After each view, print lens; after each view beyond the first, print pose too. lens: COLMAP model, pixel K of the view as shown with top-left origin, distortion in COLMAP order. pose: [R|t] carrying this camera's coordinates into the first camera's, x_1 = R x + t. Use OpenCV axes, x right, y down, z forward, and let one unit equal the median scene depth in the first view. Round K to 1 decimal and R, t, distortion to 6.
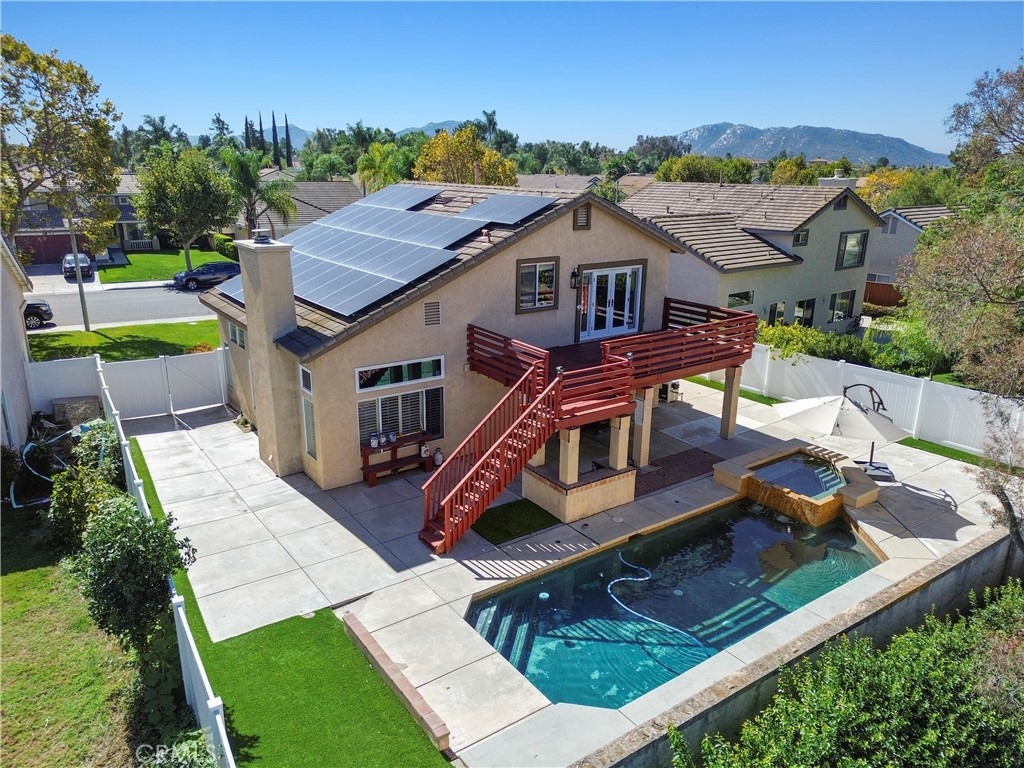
lens RADIAL K [[722.8, 0, 509.2], [0, 722.8, 382.6], [0, 0, 1]] dist [0.072262, -0.000390]
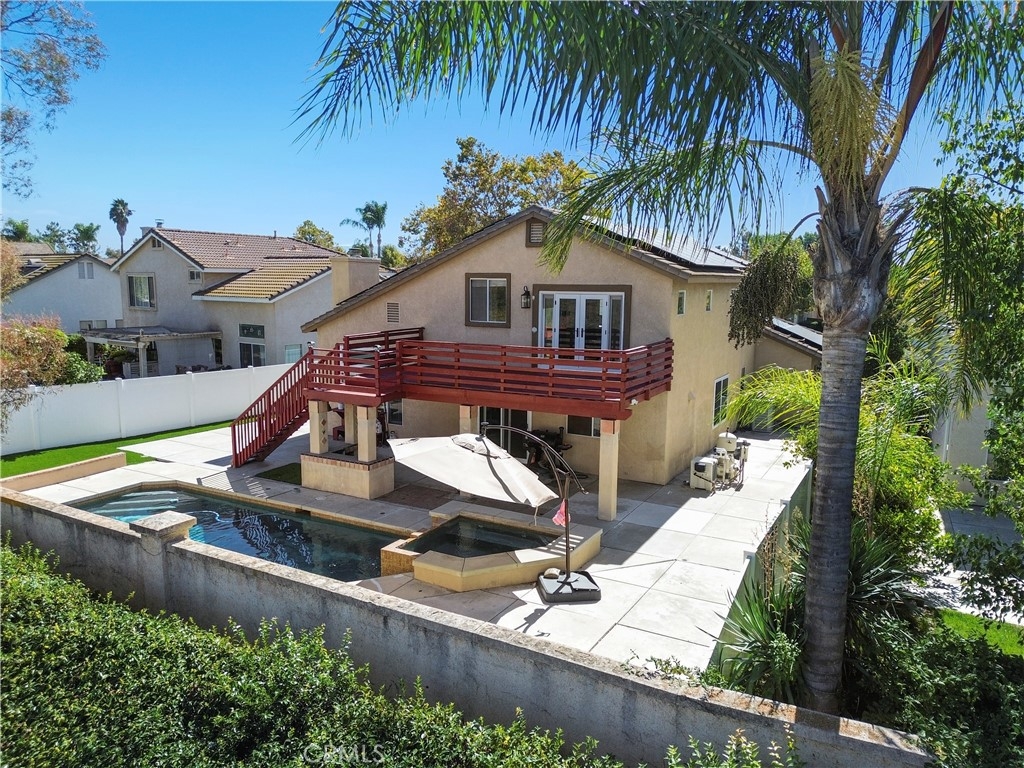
lens RADIAL K [[722.8, 0, 509.2], [0, 722.8, 382.6], [0, 0, 1]] dist [0.072262, -0.000390]
pose [[0.420752, 0.121605, -0.898988, 0.956328], [-0.262363, 0.964938, 0.007733, -0.039493], [0.868408, 0.232607, 0.437905, 0.603682]]
